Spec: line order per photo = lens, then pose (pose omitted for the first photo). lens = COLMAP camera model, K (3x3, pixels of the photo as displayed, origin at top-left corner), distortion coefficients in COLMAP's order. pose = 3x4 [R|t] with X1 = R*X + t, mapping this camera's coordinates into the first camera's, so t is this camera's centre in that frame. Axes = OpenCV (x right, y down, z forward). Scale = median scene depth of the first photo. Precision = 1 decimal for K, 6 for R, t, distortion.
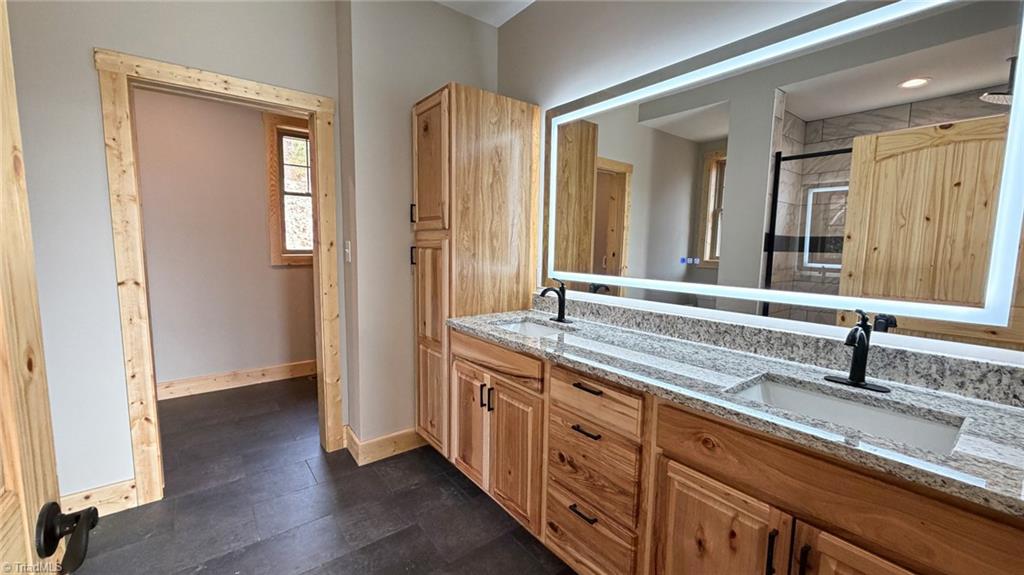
lens RADIAL K [[407.9, 0, 512.1], [0, 407.9, 282.8], [0, 0, 1]] dist [-0.002024, -0.000187]
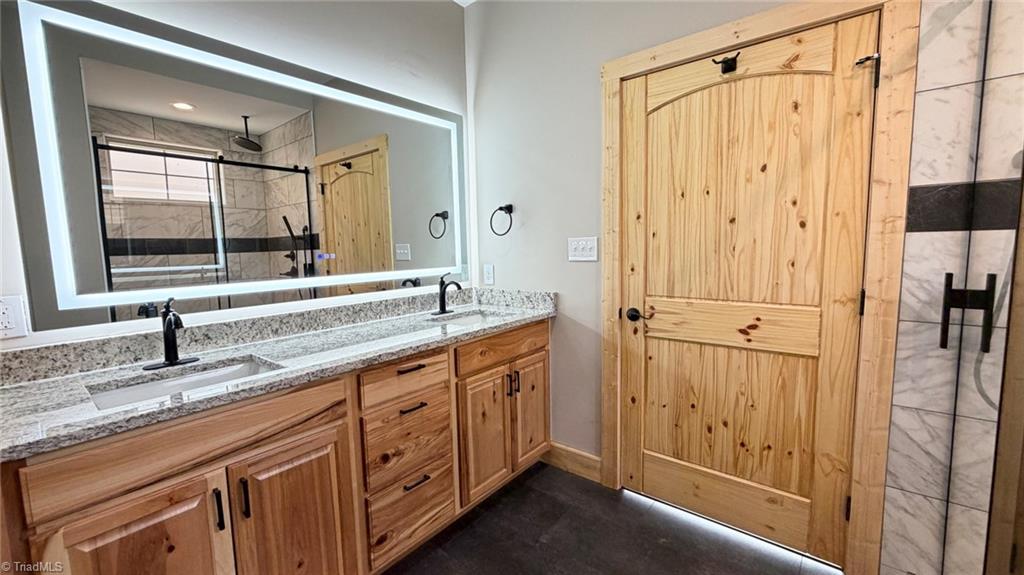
lens RADIAL K [[407.9, 0, 512.0], [0, 407.9, 288.8], [0, 0, 1]] dist [-0.002024, -0.000187]
pose [[-0.222365, -0.111842, 0.968527, -0.851592], [0.114179, 0.983576, 0.139794, -0.072259], [-0.968255, 0.141671, -0.205943, 0.857914]]
